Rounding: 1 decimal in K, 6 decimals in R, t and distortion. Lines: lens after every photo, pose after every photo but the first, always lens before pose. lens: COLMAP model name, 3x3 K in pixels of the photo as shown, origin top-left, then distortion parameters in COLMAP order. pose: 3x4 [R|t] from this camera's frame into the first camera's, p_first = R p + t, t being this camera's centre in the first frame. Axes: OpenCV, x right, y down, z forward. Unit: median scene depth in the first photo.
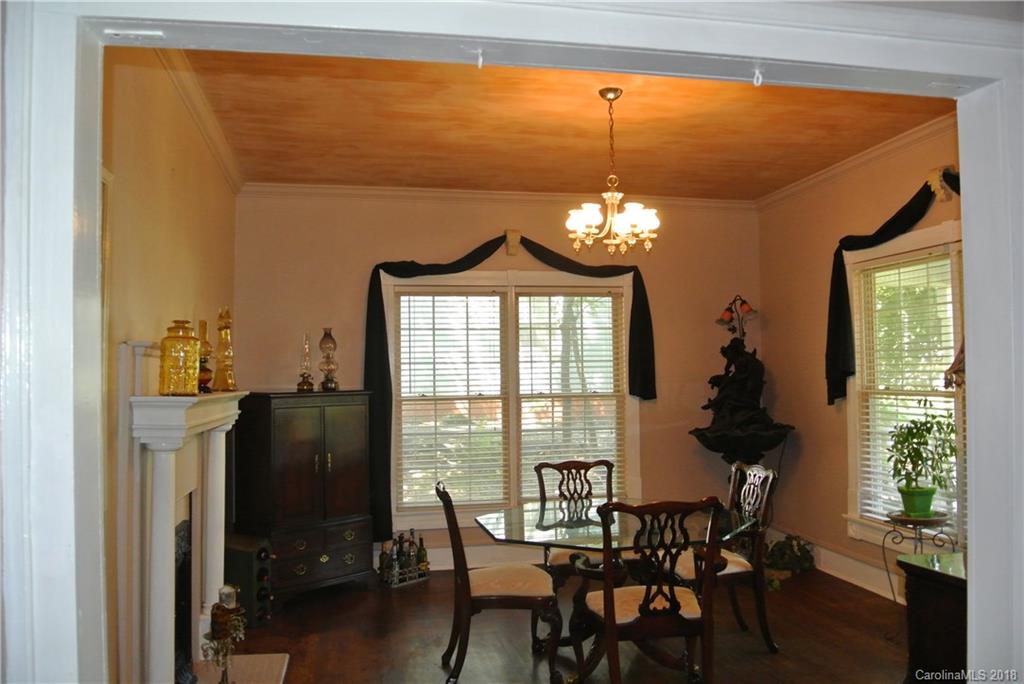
lens RADIAL K [[788.3, 0, 512.8], [0, 788.3, 334.7], [0, 0, 1]] dist [-0.063809, 0.001760]
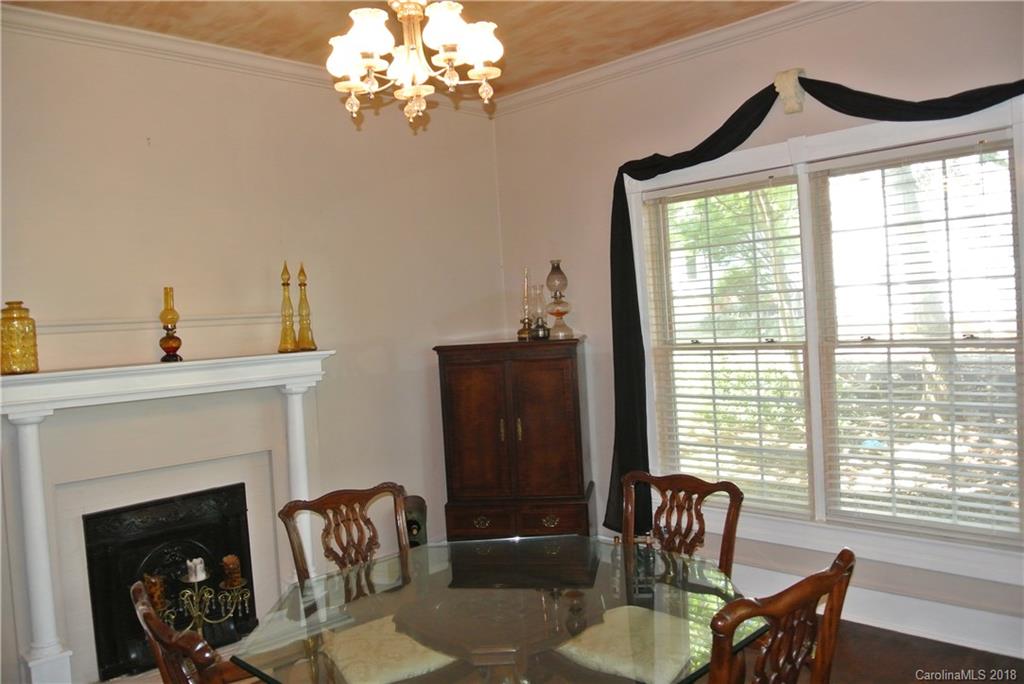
lens RADIAL K [[788.3, 0, 512.8], [0, 788.3, 334.7], [0, 0, 1]] dist [-0.063809, 0.001760]
pose [[0.549959, 0.006276, -0.835168, 0.398866], [0.090484, 0.993638, 0.067051, 0.008724], [0.830275, -0.112445, 0.545893, 0.502492]]
